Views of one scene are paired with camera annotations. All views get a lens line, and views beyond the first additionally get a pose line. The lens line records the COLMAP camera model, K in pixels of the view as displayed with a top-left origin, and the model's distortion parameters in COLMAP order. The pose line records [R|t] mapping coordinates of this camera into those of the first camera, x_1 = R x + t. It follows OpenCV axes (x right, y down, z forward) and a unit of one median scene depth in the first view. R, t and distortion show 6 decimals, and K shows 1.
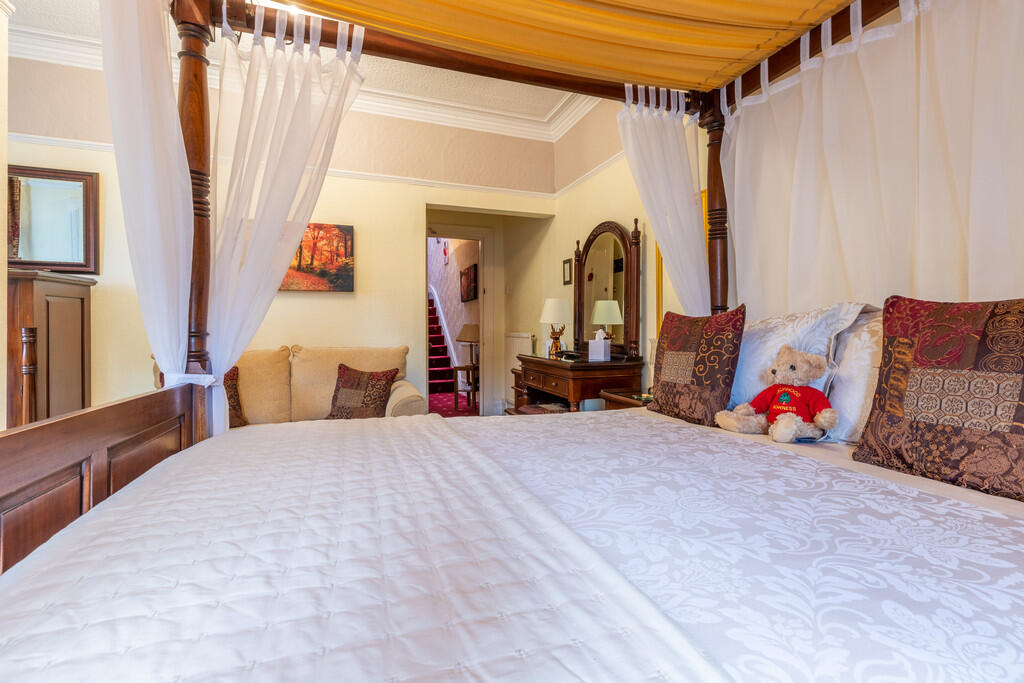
lens RADIAL K [[467.8, 0, 544.9], [0, 467.8, 334.0], [0, 0, 1]] dist [0.003381, -0.001283]
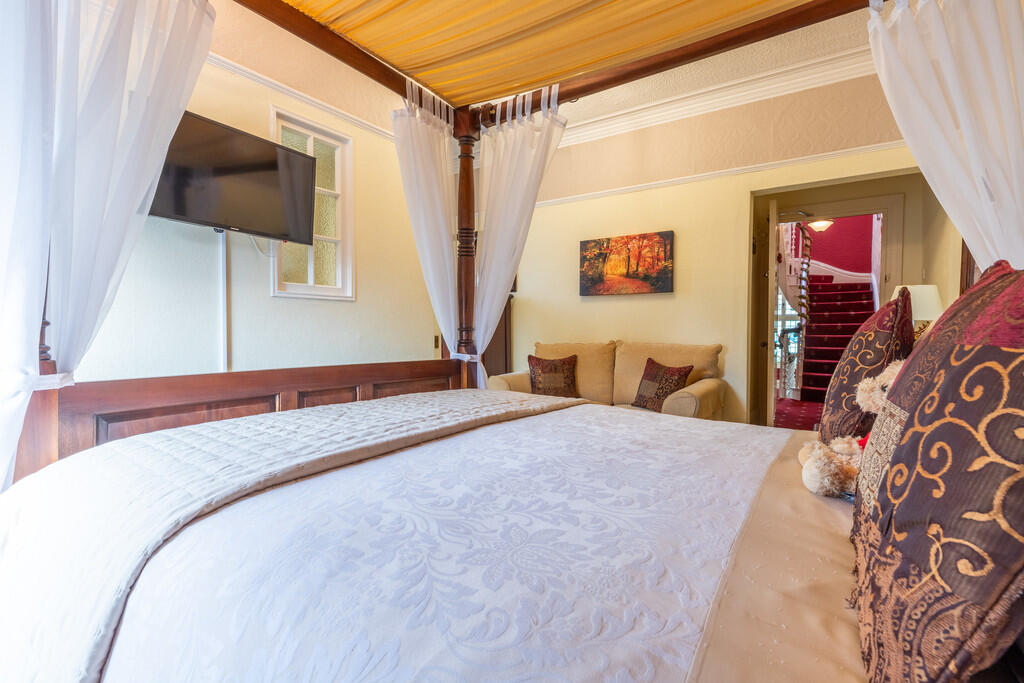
lens RADIAL K [[467.8, 0, 509.5], [0, 467.8, 341.7], [0, 0, 1]] dist [0.003381, -0.001283]
pose [[0.551437, 0.030618, -0.833654, 0.312449], [-0.013725, 0.999524, 0.027631, -0.001261], [0.834104, -0.003794, 0.551595, 0.106653]]
